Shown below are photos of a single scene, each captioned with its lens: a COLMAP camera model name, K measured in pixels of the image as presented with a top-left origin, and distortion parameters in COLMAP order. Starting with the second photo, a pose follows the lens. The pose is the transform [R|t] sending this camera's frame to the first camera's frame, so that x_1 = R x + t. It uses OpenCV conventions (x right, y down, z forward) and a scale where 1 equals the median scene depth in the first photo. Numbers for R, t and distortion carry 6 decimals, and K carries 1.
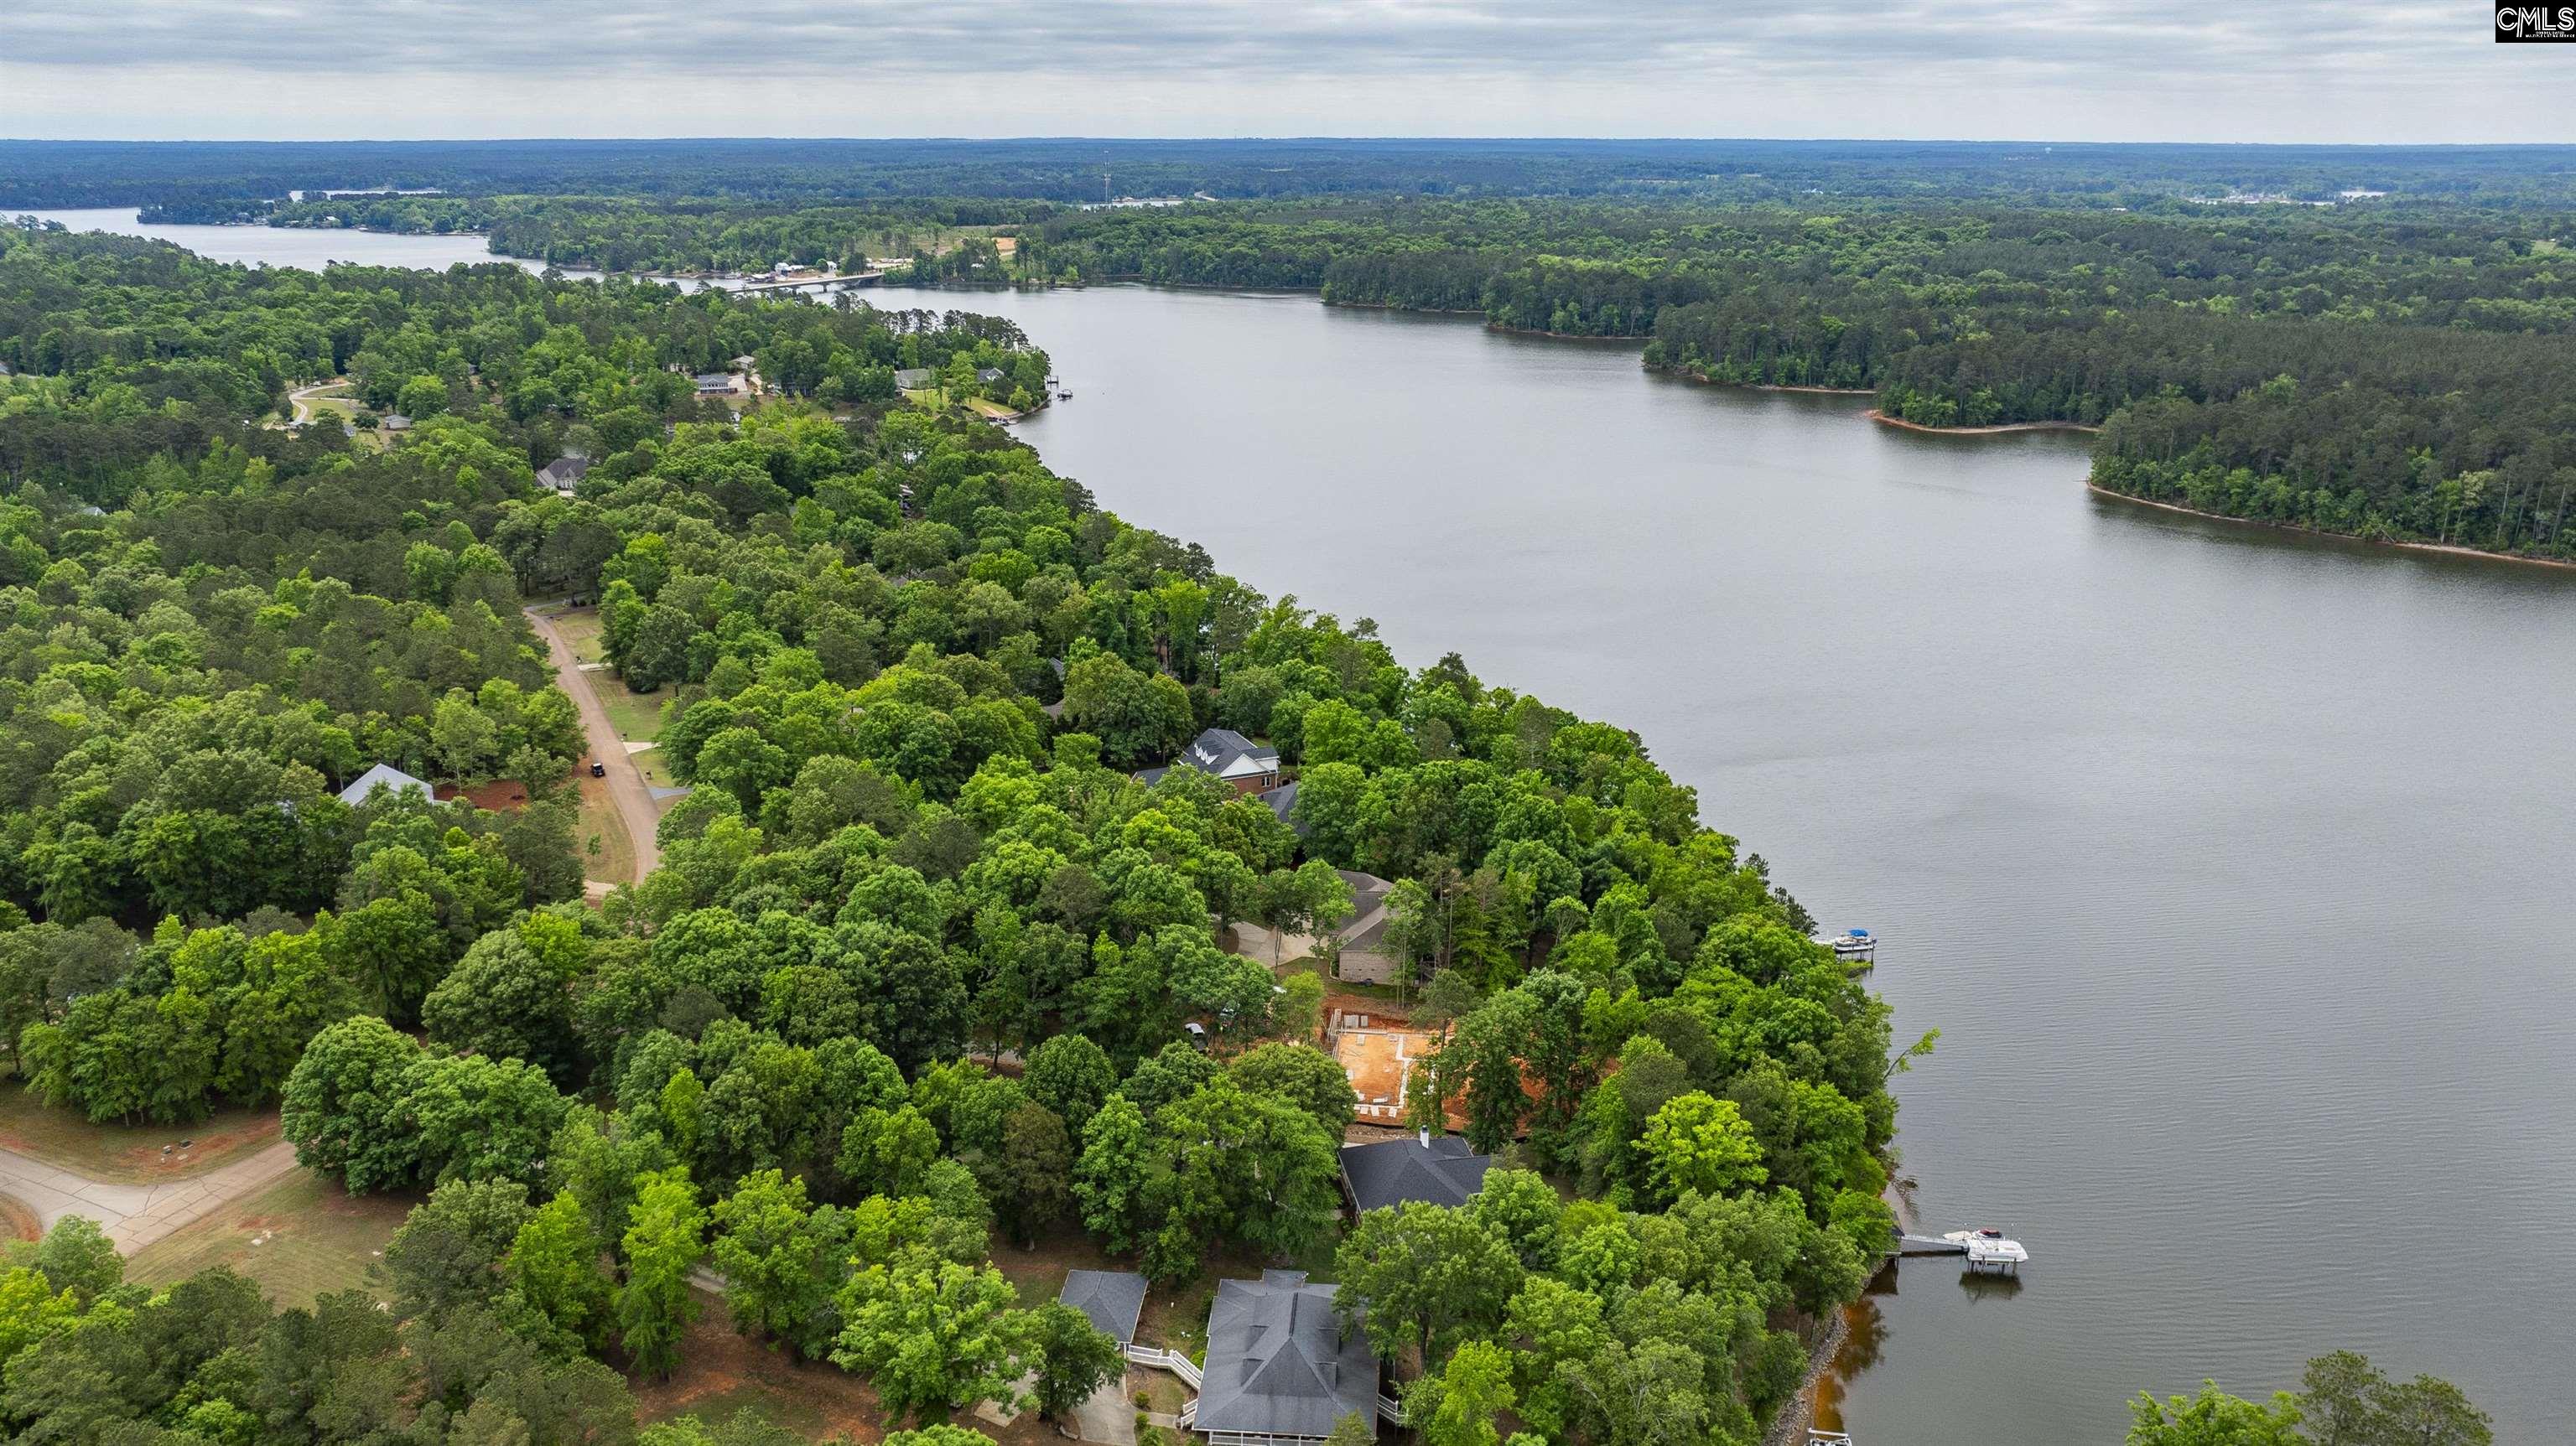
lens RADIAL K [[1953.9, 0, 1288.0], [0, 1953.9, 723.0], [0, 0, 1]] dist [-0.017743, -0.005776]
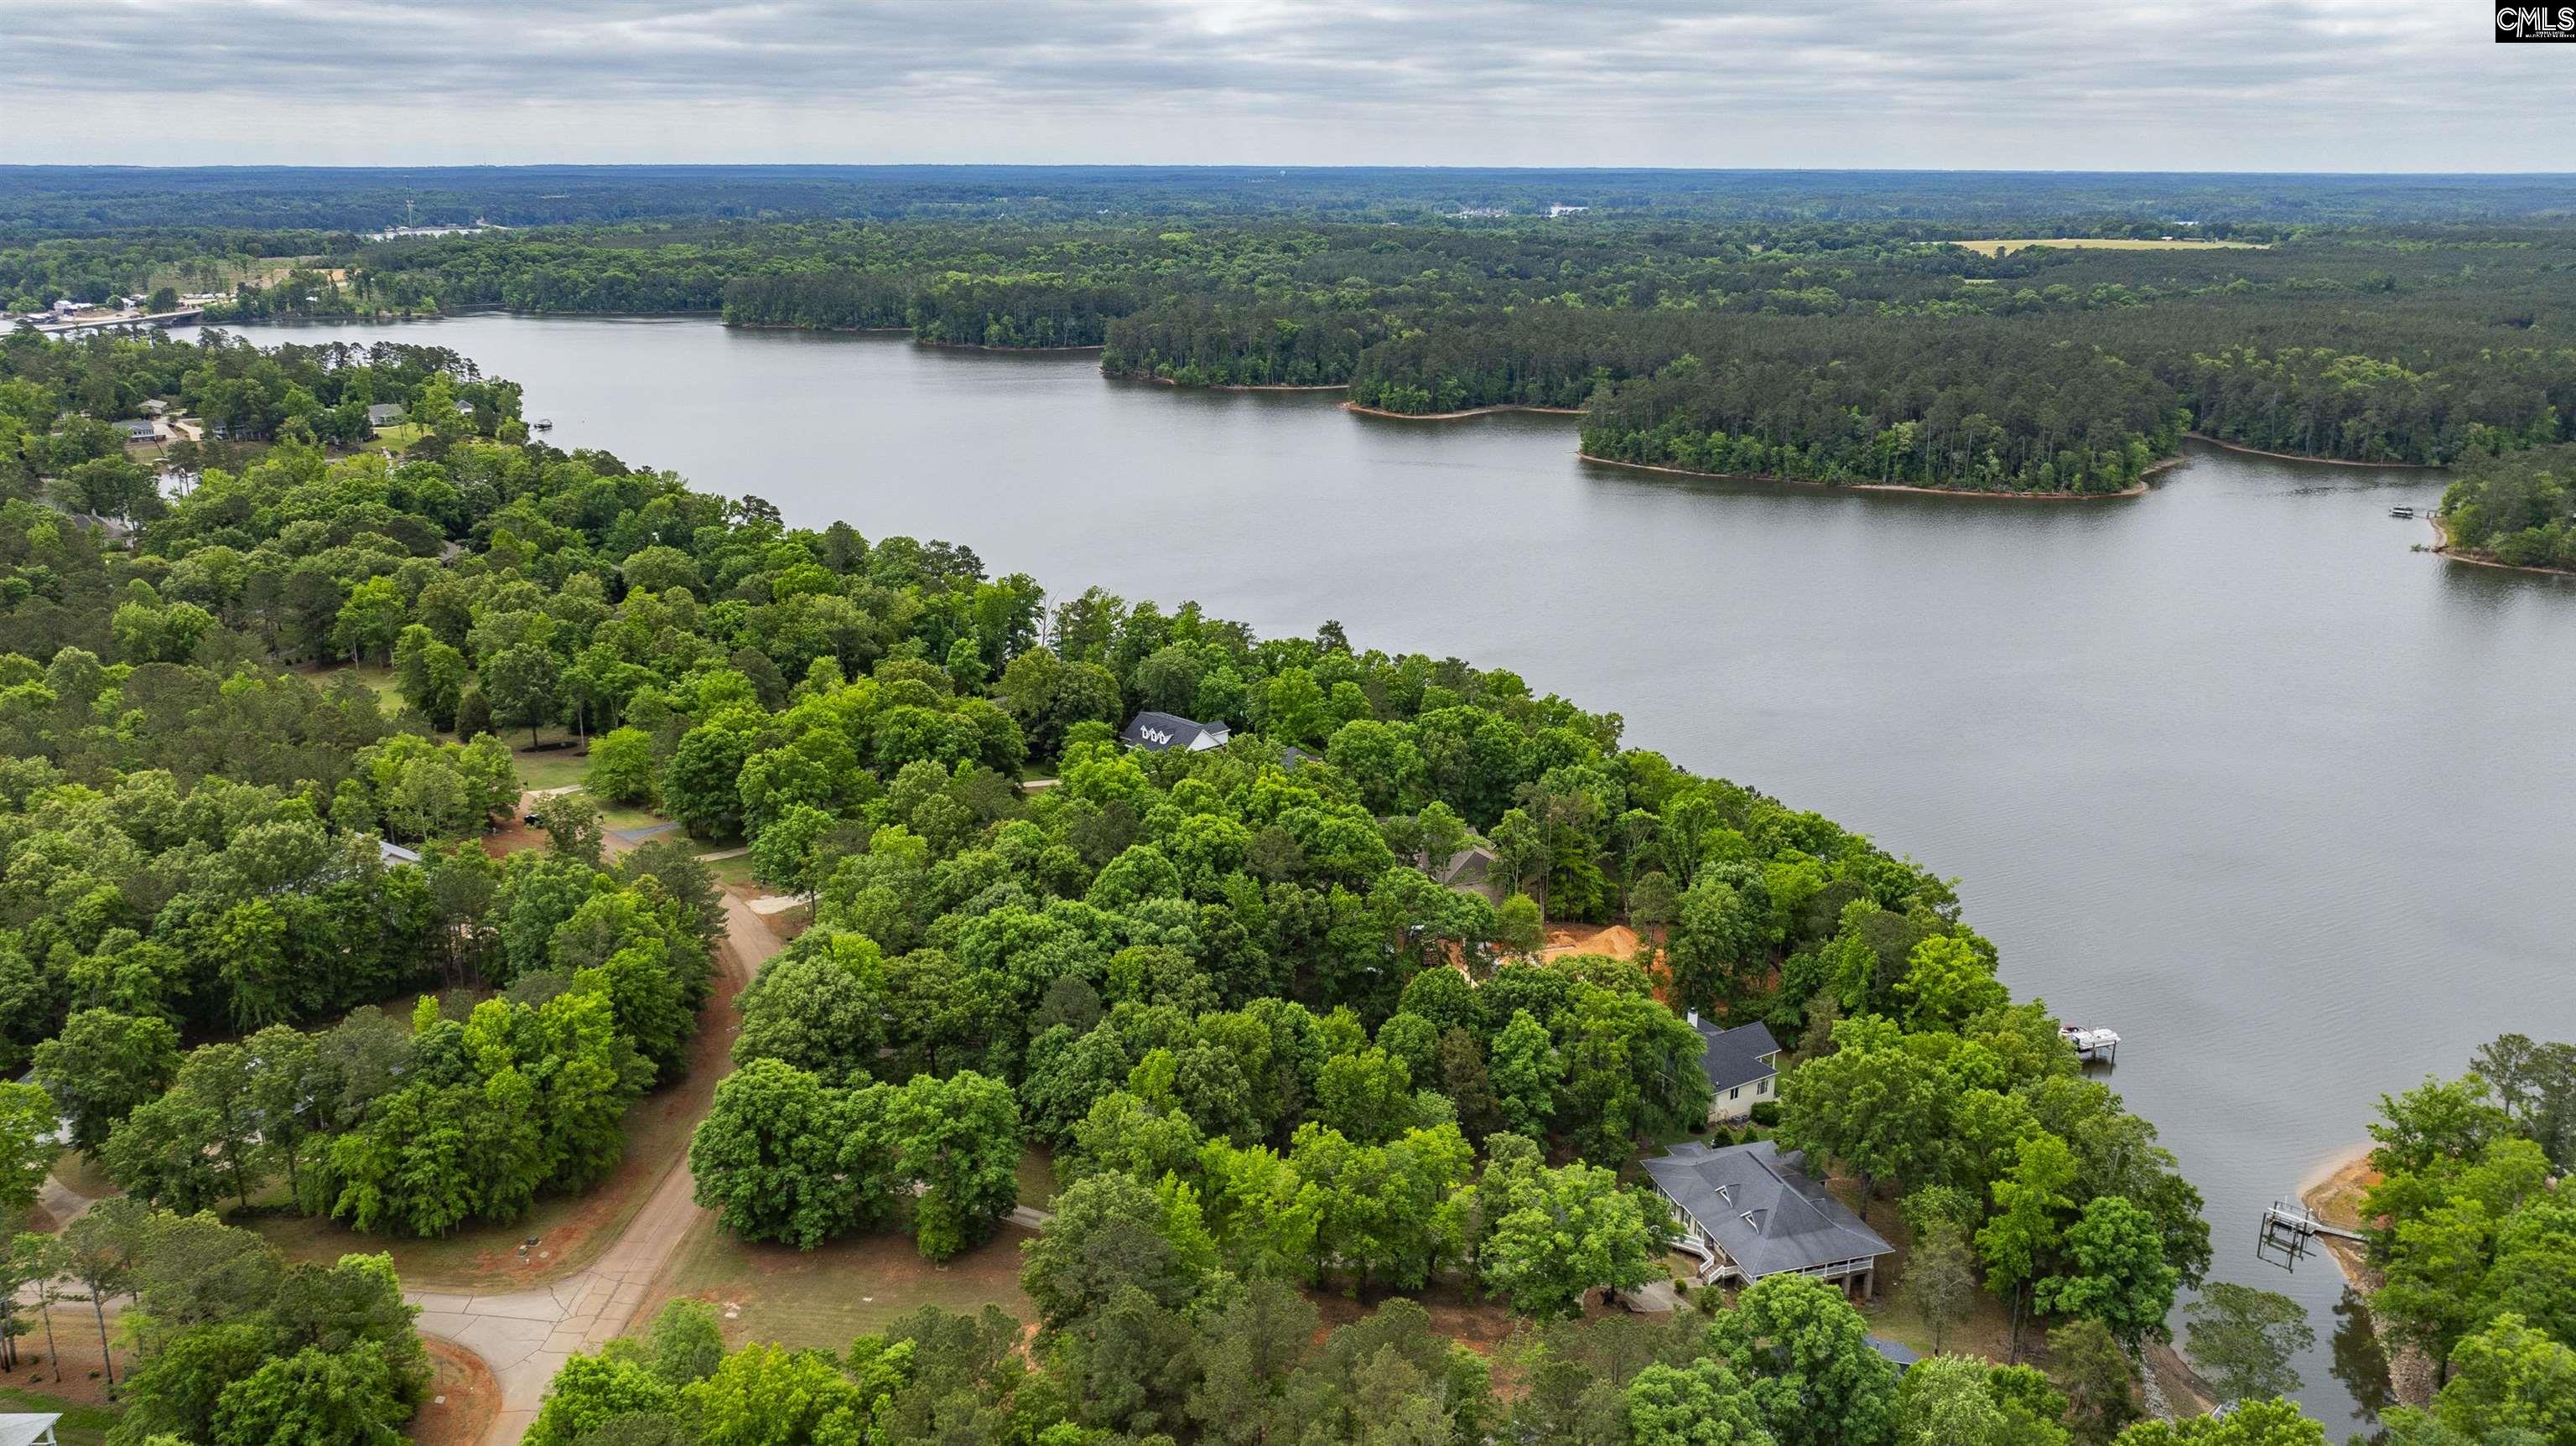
lens RADIAL K [[1914.1, 0, 1288.0], [0, 1914.1, 723.0], [0, 0, 1]] dist [-0.016275, 0.001353]
pose [[0.930045, -0.102276, 0.352925, -0.079339], [0.104793, 0.994421, 0.012024, 0.001095], [-0.352185, 0.025801, 0.935575, 0.008622]]
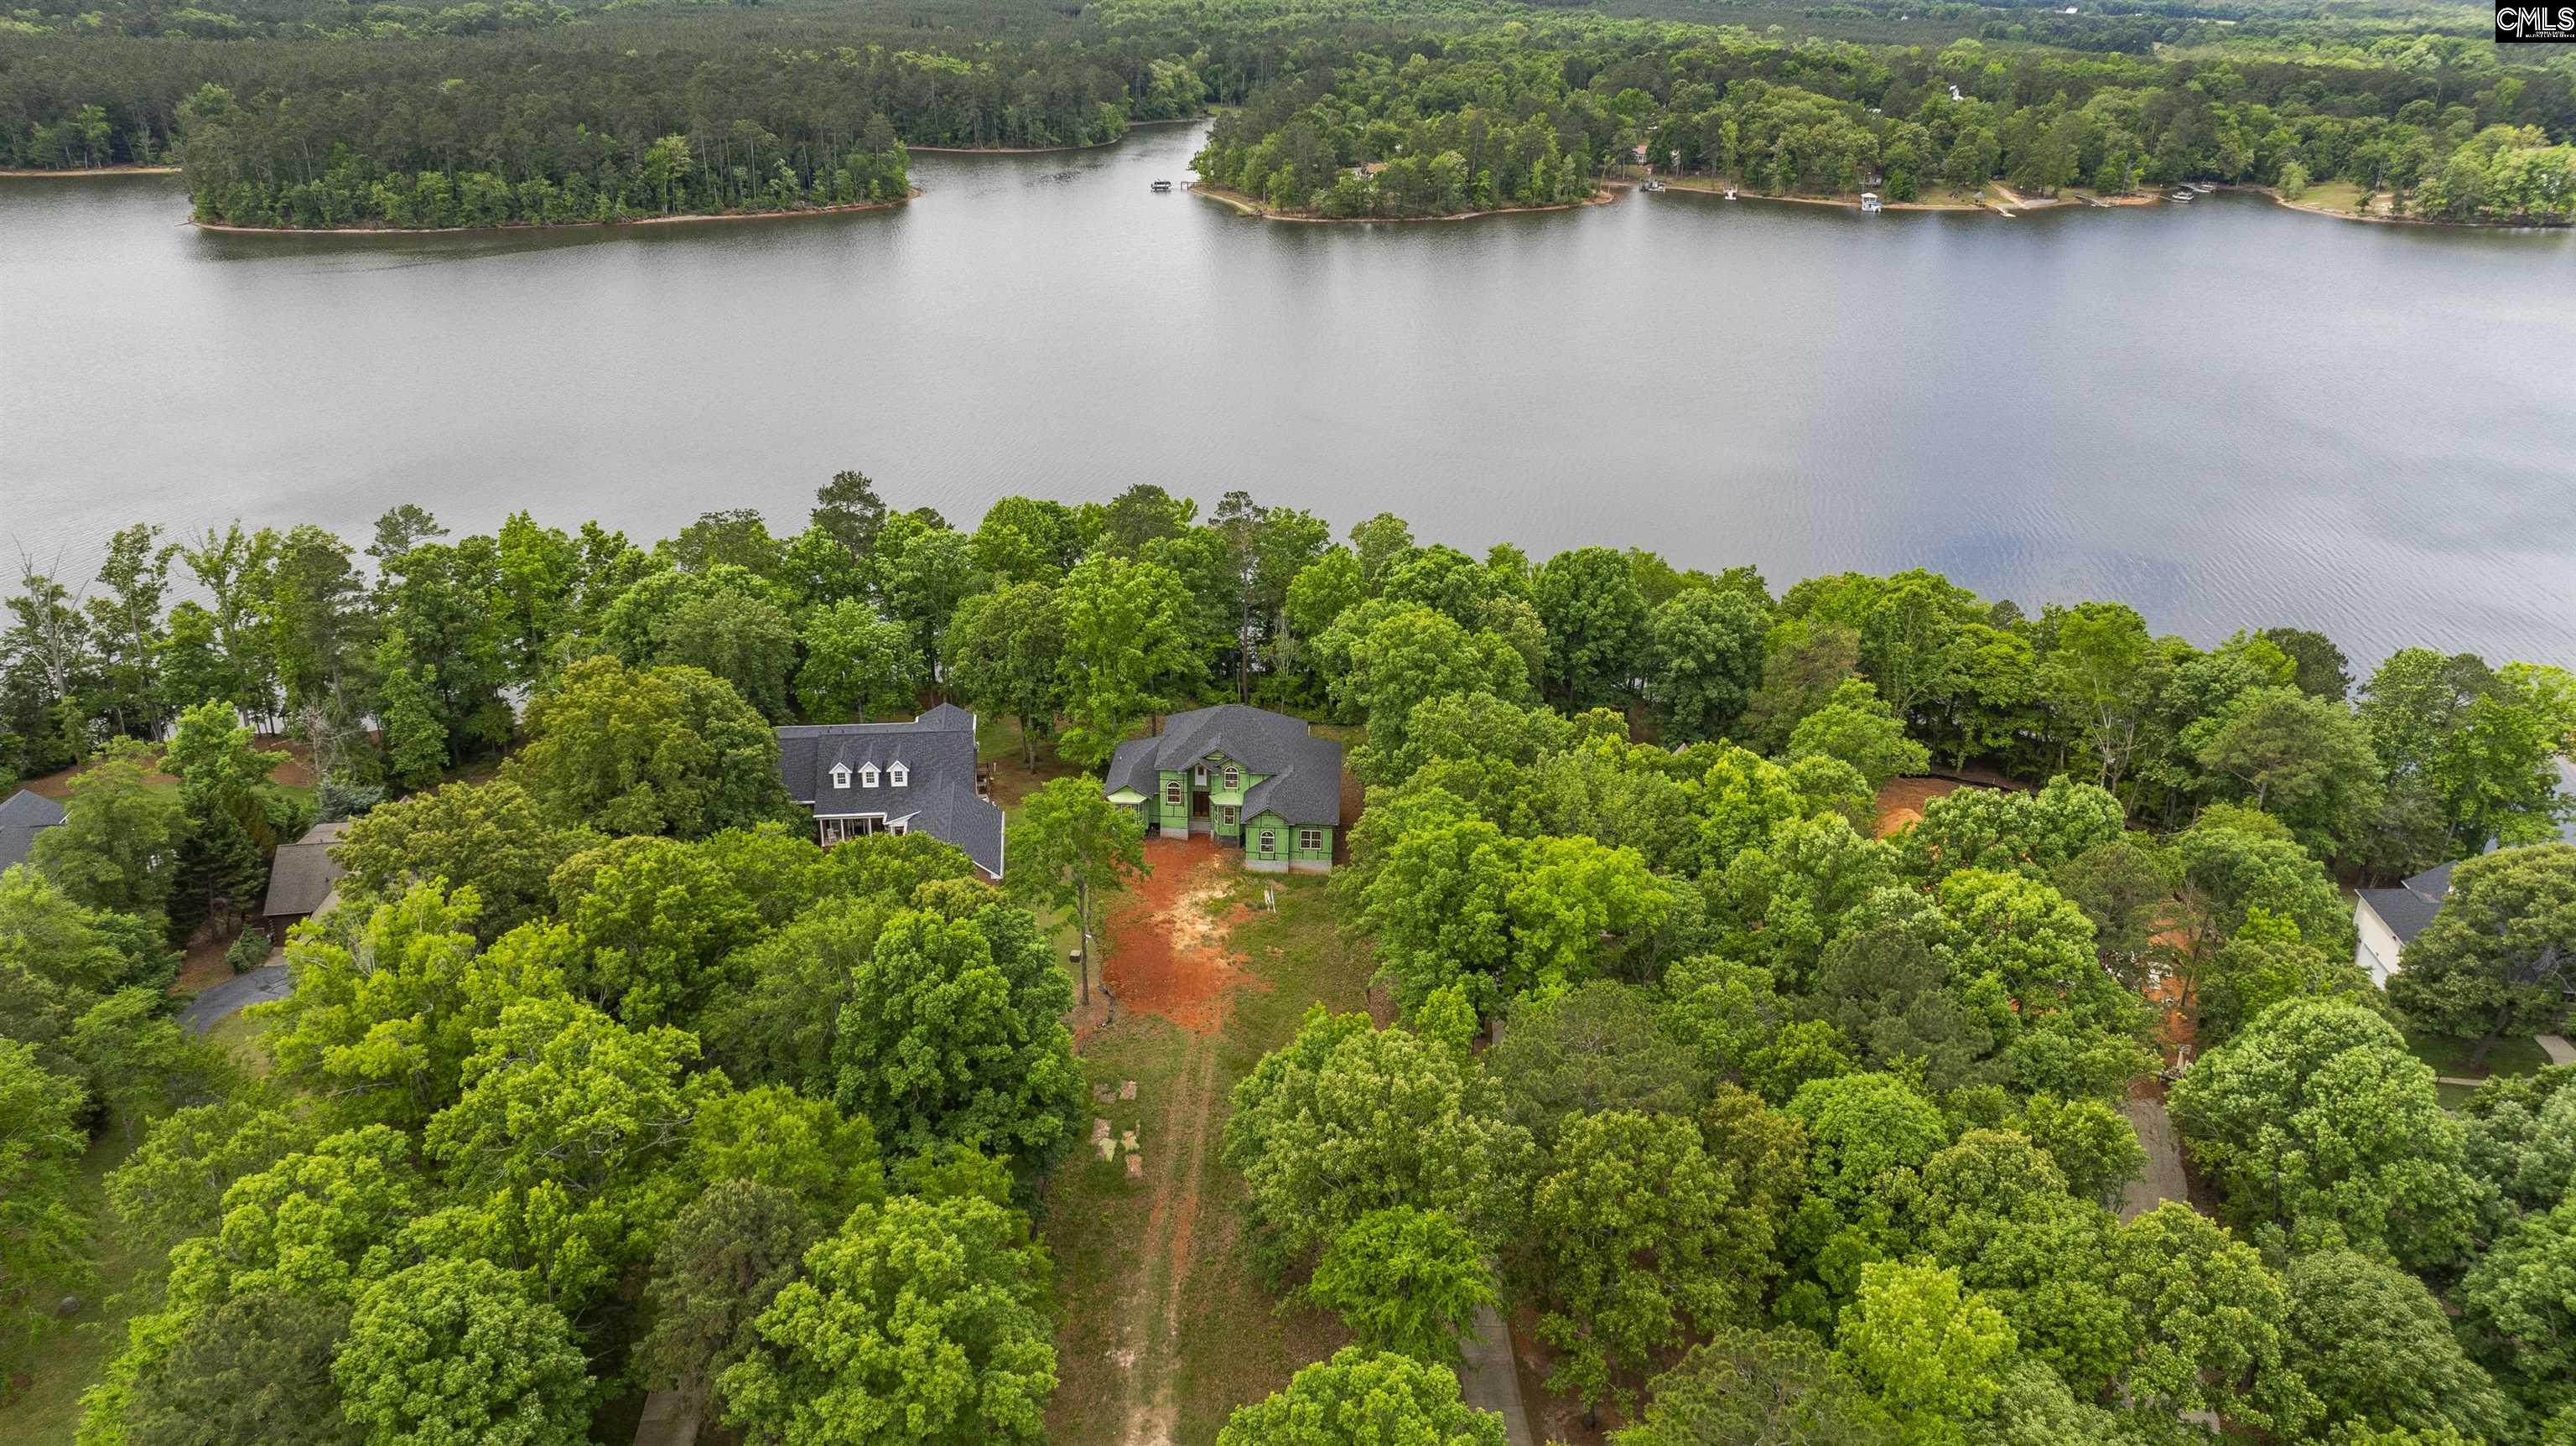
lens RADIAL K [[1823.7, 0, 1288.0], [0, 1823.7, 723.0], [0, 0, 1]] dist [-0.048056, 0.052611]
pose [[0.282530, -0.376483, 0.882291, -0.095104], [0.255859, 0.916019, 0.308944, -0.025337], [-0.924507, 0.138456, 0.355129, 0.177409]]
